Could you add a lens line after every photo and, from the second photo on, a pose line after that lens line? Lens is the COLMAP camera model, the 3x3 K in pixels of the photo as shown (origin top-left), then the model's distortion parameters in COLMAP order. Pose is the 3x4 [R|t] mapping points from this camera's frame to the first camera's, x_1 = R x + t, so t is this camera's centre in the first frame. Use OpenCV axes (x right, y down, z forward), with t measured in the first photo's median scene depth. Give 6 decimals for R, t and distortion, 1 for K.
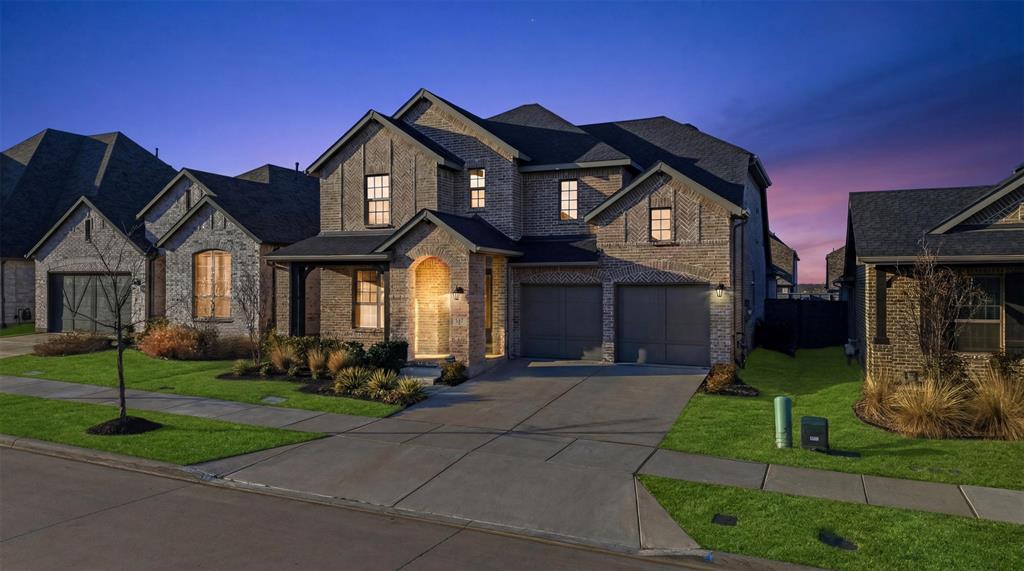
lens RADIAL K [[682.0, 0, 512.9], [0, 682.0, 287.8], [0, 0, 1]] dist [0.030488, -0.000057]
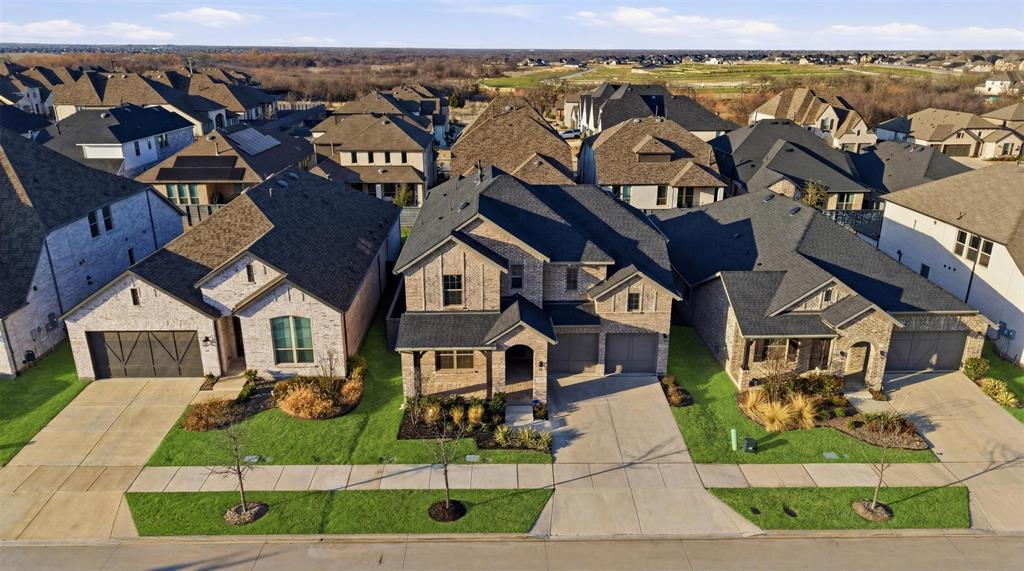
lens RADIAL K [[682.0, 0, 515.3], [0, 682.0, 282.0], [0, 0, 1]] dist [0.030488, -0.000057]
pose [[0.896655, -0.146323, 0.417852, -0.597795], [-0.000223, 0.943656, 0.330927, -0.549913], [-0.442731, -0.296821, 0.846101, -0.261478]]
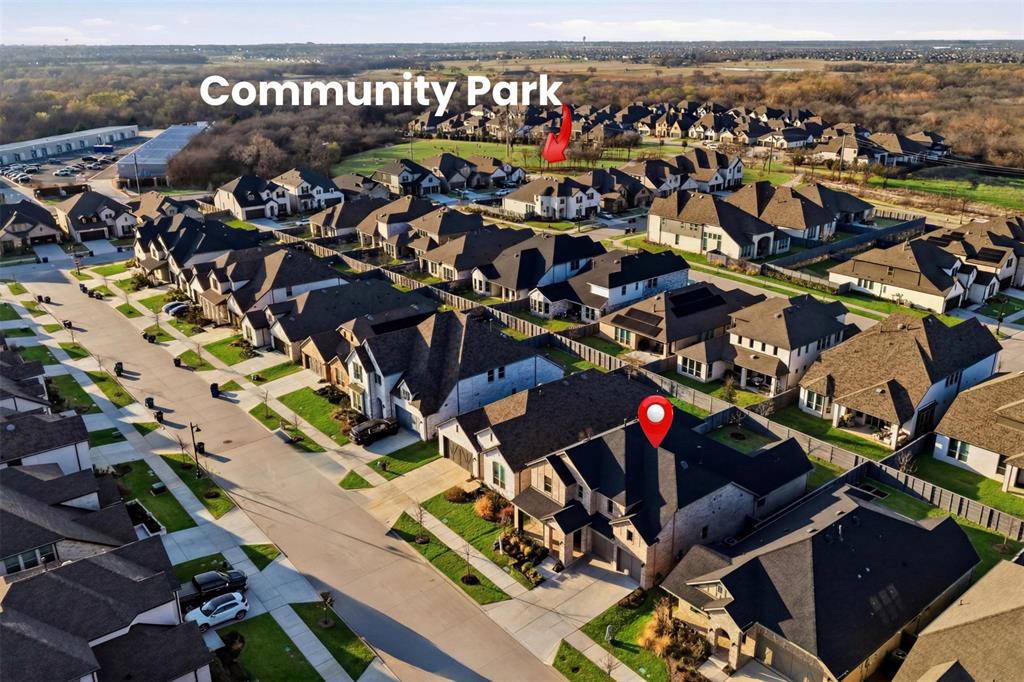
lens RADIAL K [[804.6, 0, 512.8], [0, 804.6, 340.3], [0, 0, 1]] dist [0.000697, -0.007088]
pose [[0.896074, 0.144172, -0.419841, 0.807398], [0.009269, 0.939507, 0.342406, -1.538679], [0.443808, -0.310712, 0.840531, -1.373958]]
